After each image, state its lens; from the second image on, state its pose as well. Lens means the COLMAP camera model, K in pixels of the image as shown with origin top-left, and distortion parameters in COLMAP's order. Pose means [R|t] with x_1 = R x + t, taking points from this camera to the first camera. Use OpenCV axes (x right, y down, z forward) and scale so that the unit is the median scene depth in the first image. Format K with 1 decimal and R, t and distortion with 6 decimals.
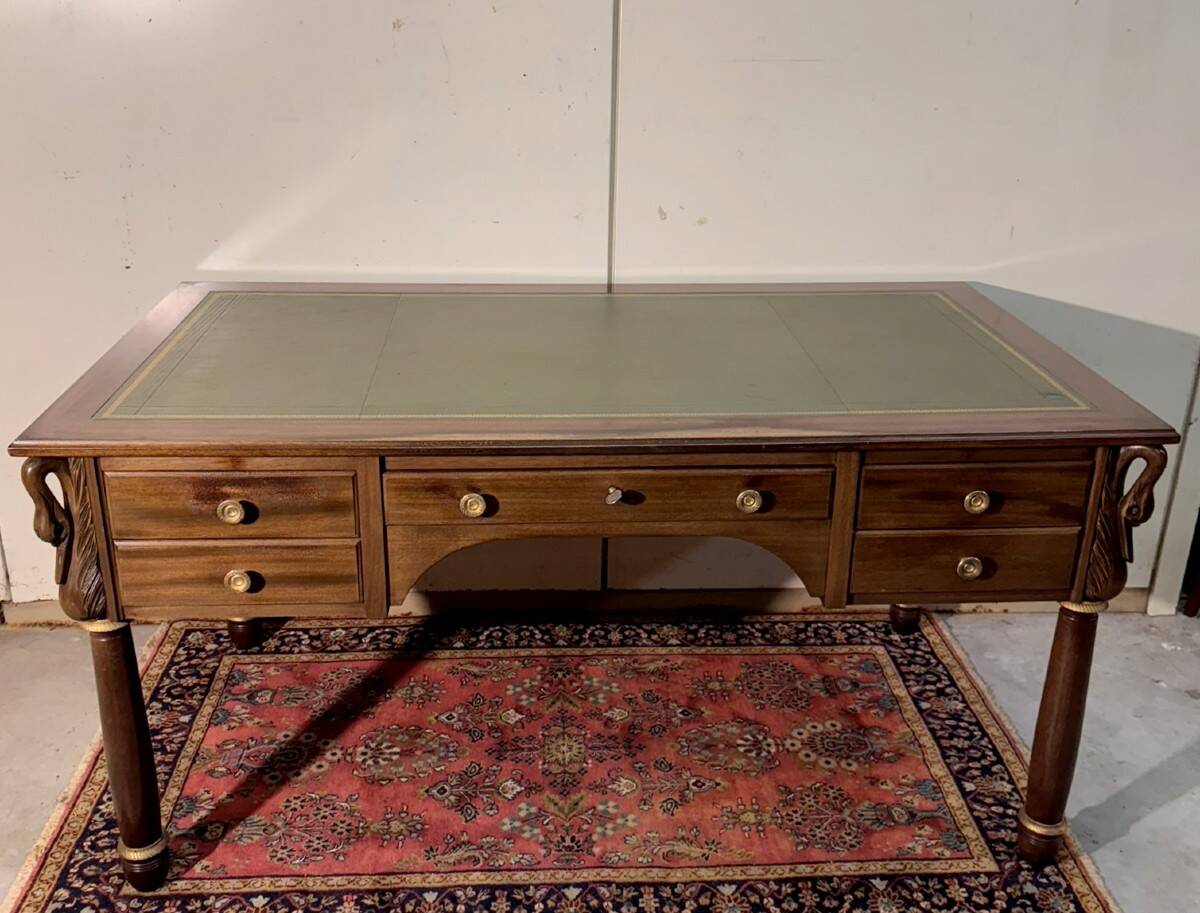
lens RADIAL K [[1173.3, 0, 599.0], [0, 1173.3, 406.7], [0, 0, 1]] dist [0.155332, -0.332050]
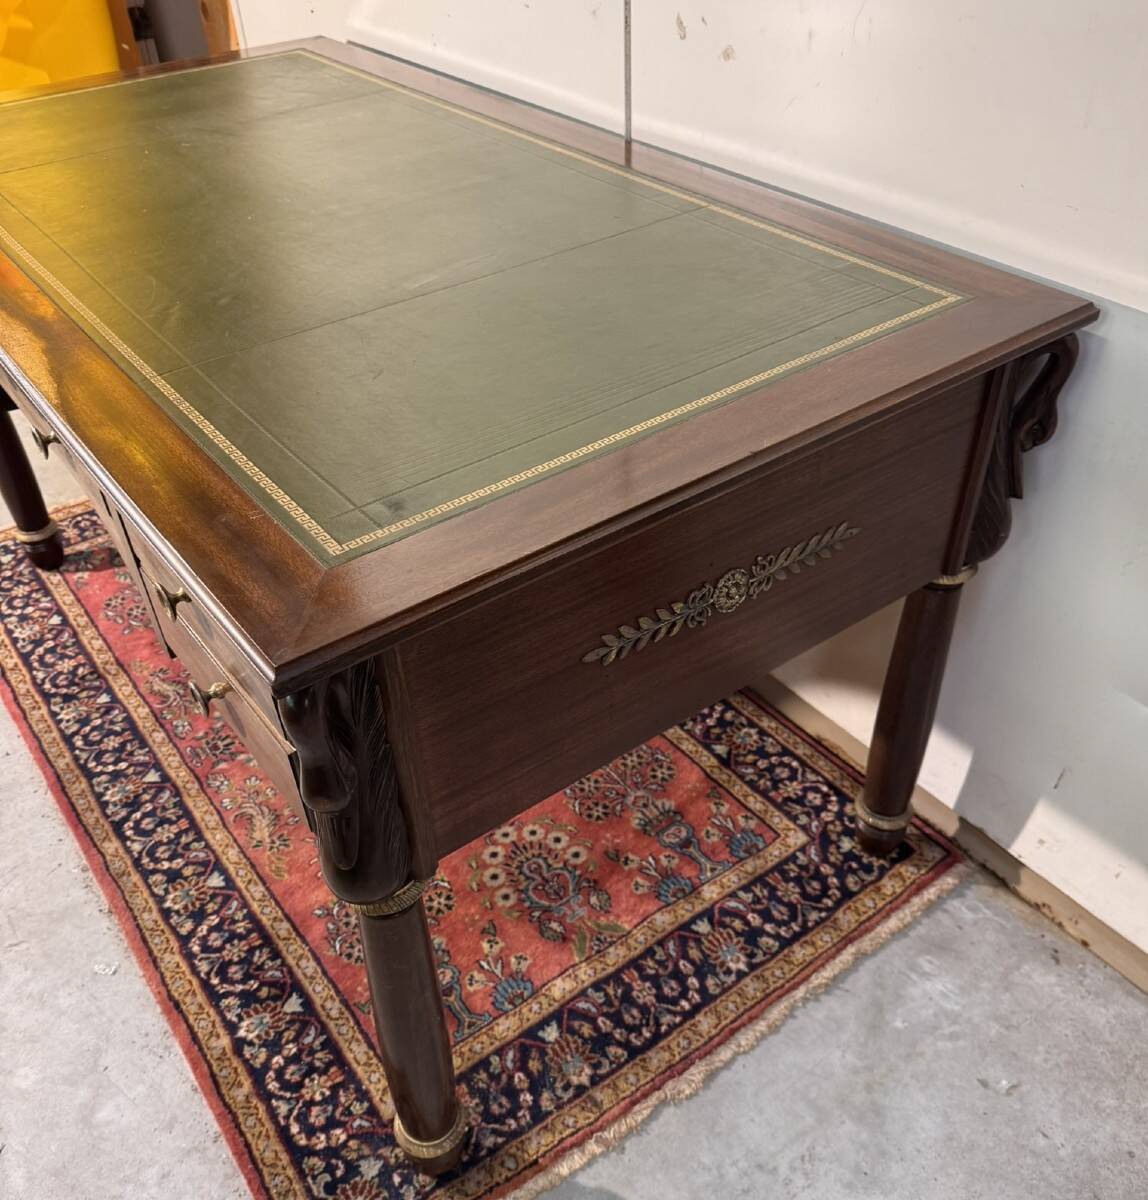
lens RADIAL K [[1091.4, 0, 573.6], [0, 1091.4, 664.2], [0, 0, 1]] dist [0.188509, -0.455094]
pose [[0.544396, 0.521549, -0.656978, 0.660633], [-0.256240, 0.849170, 0.461792, -0.160060], [0.798733, -0.083054, 0.595927, 0.700200]]
